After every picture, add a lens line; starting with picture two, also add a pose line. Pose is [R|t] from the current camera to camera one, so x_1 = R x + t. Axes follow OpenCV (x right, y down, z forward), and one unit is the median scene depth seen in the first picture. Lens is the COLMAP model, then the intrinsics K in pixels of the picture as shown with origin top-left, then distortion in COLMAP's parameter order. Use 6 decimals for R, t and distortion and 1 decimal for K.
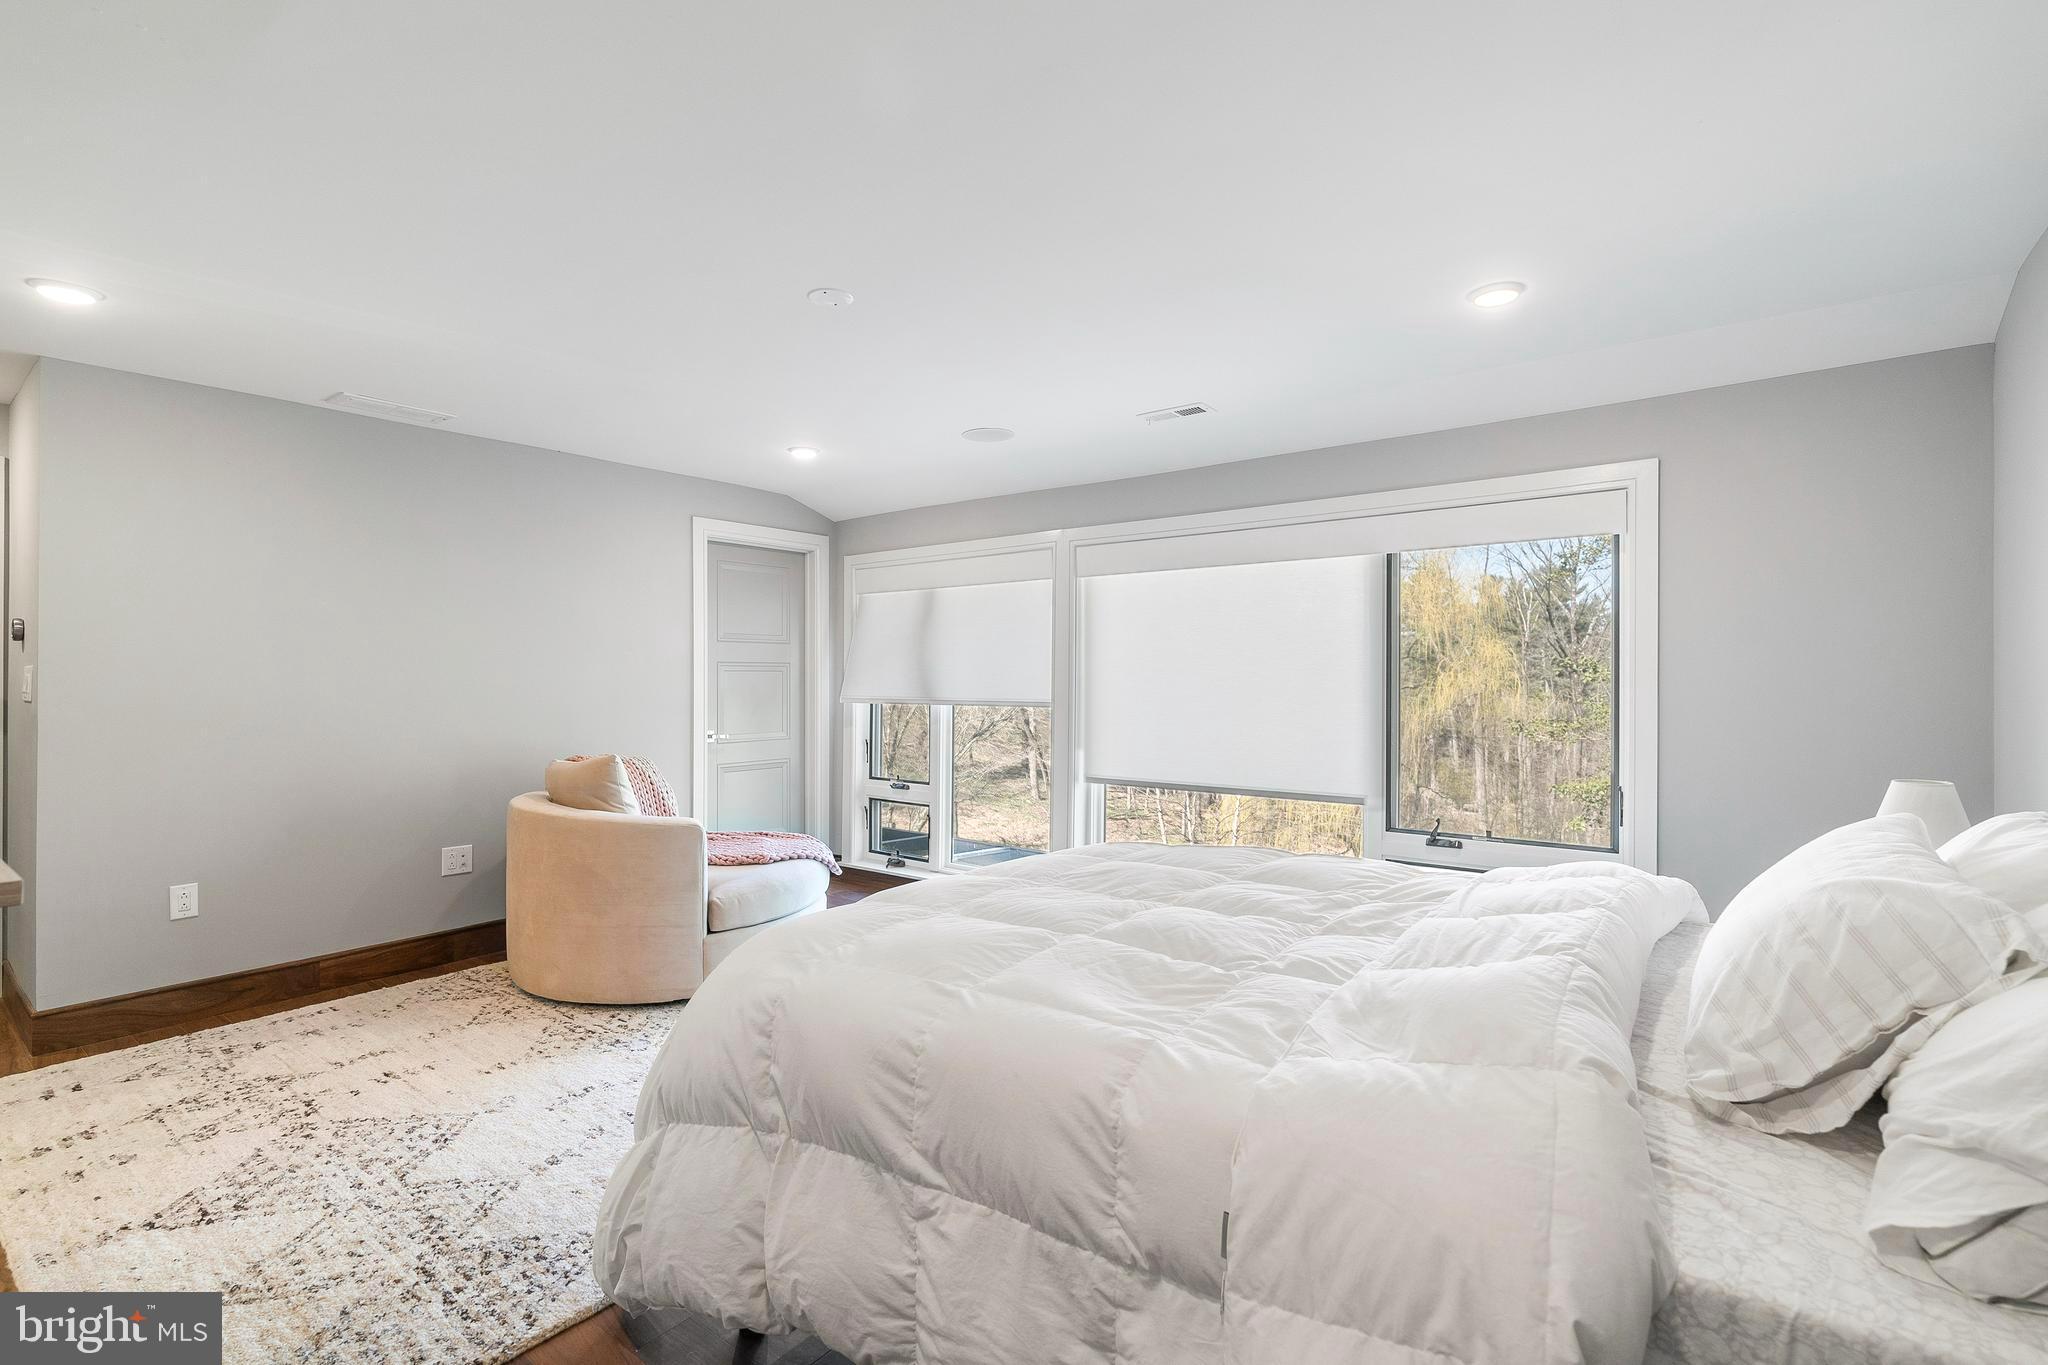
lens RADIAL K [[932.7, 0, 1036.2], [0, 932.7, 683.1], [0, 0, 1]] dist [-0.014505, 0.006414]
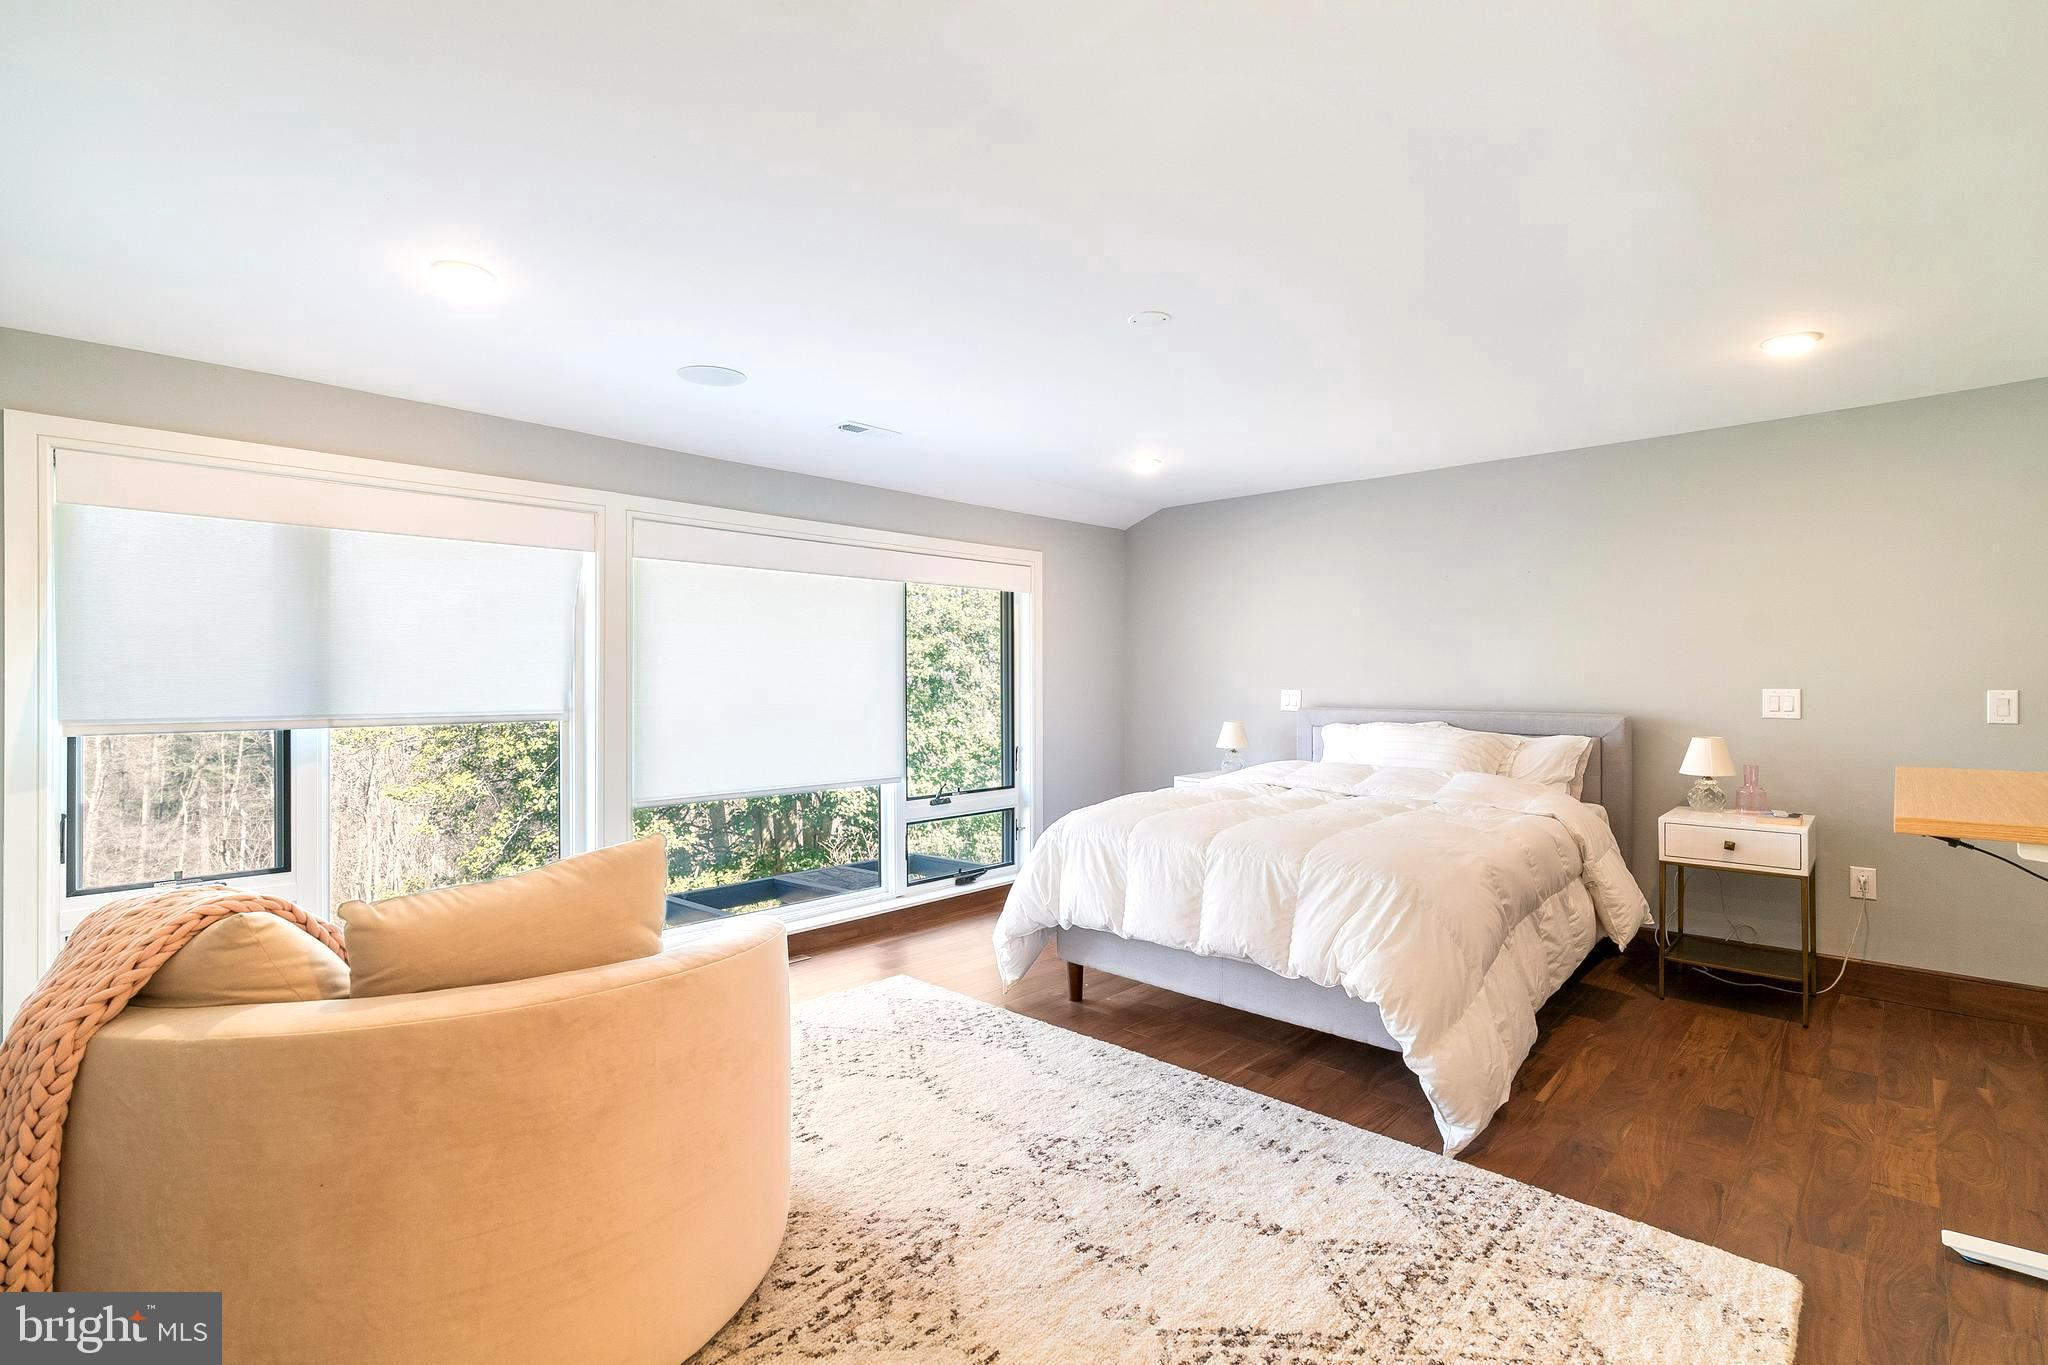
lens RADIAL K [[932.7, 0, 1022.9], [0, 932.7, 692.0], [0, 0, 1]] dist [-0.014505, 0.006414]
pose [[0.112582, -0.012370, 0.993565, -1.047679], [0.008684, 0.999897, 0.011465, -0.003945], [-0.993604, 0.007337, 0.112678, 0.838795]]
